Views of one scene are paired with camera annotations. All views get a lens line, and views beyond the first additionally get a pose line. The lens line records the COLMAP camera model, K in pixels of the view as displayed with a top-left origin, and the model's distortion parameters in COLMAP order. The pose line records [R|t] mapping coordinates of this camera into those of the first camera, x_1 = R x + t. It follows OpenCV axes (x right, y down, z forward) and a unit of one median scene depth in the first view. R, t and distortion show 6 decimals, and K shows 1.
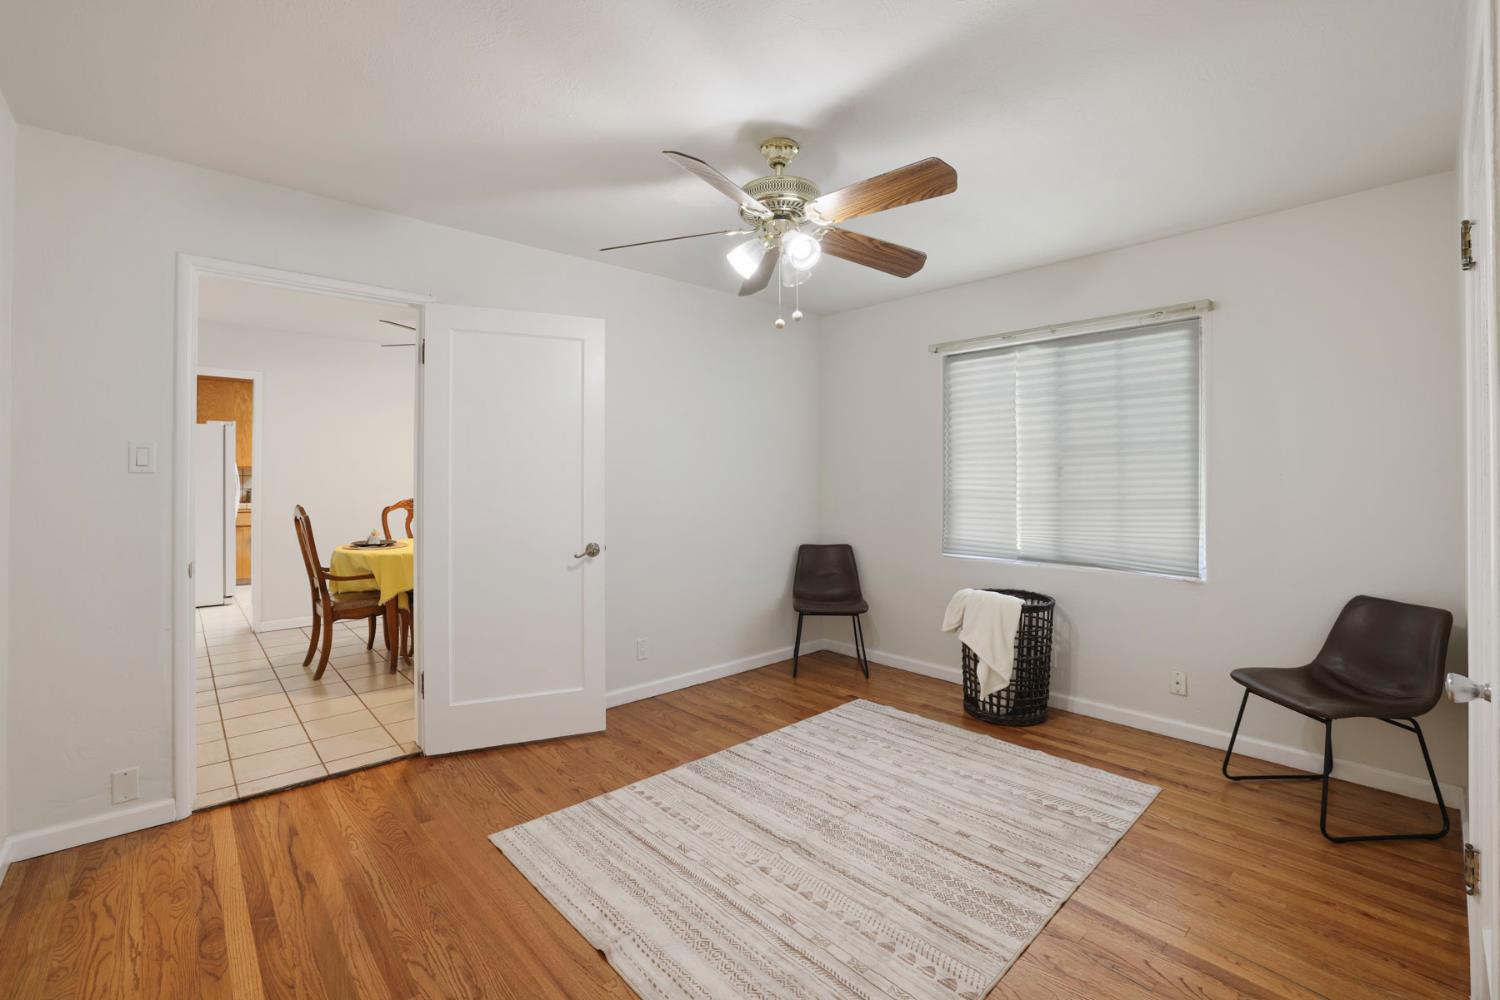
lens RADIAL K [[661.6, 0, 742.6], [0, 661.6, 490.7], [0, 0, 1]] dist [-0.047172, 0.017563]
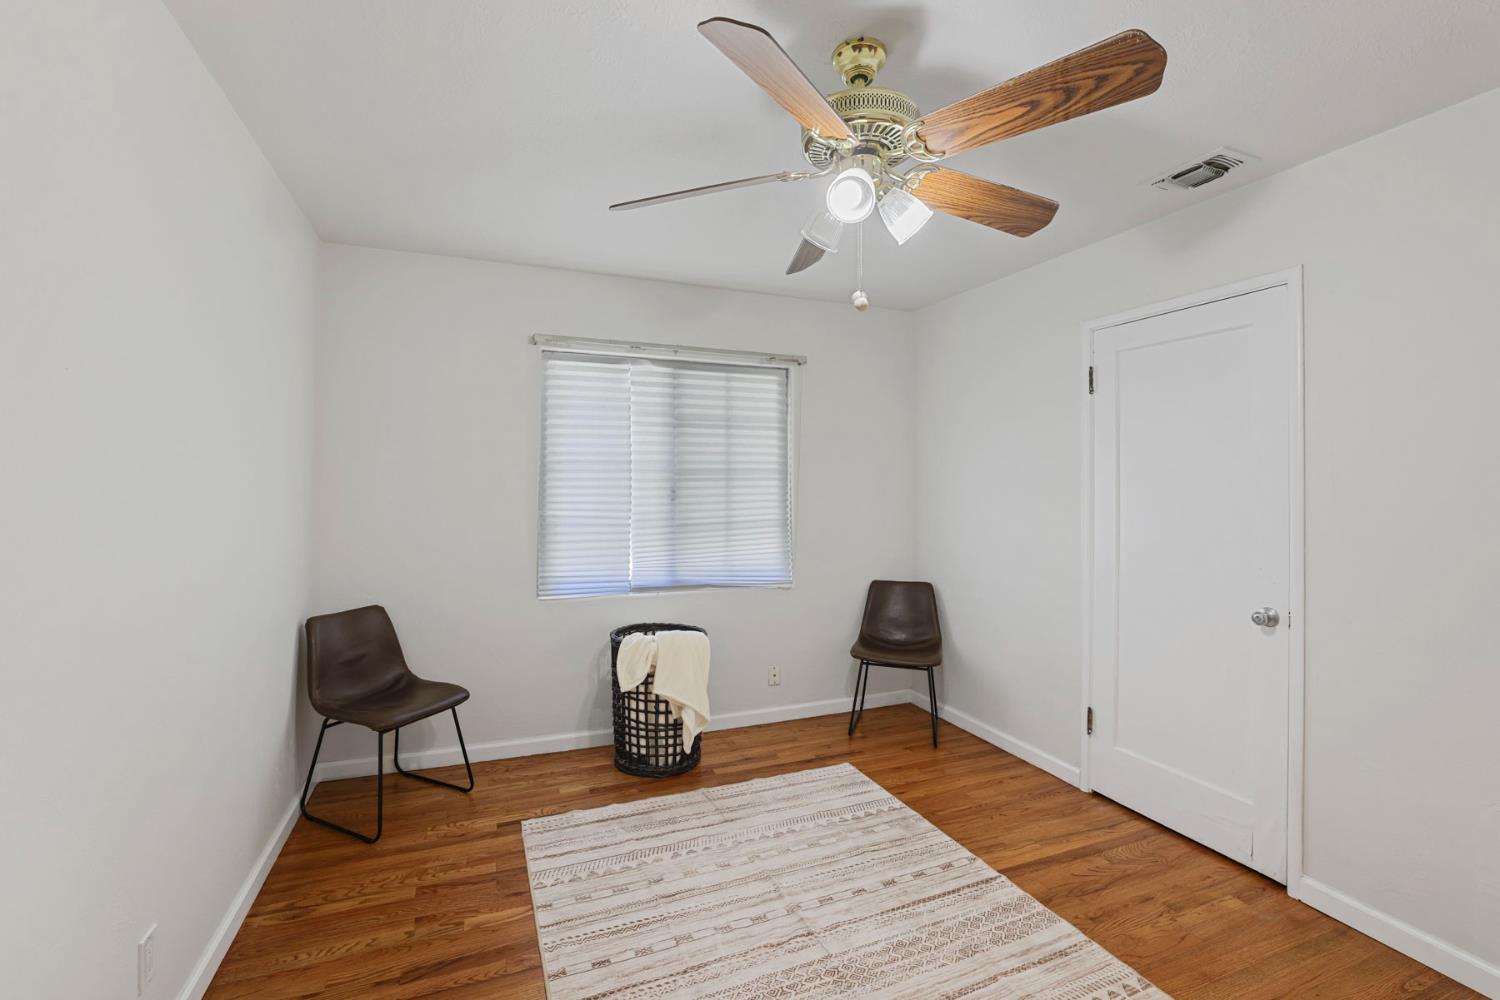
lens RADIAL K [[661.6, 0, 742.6], [0, 661.6, 490.7], [0, 0, 1]] dist [-0.047172, 0.017563]
pose [[0.335996, -0.008035, 0.941829, -0.463196], [0.011625, 0.999923, 0.004383, -0.043559], [-0.941792, 0.009476, 0.336063, 0.636030]]
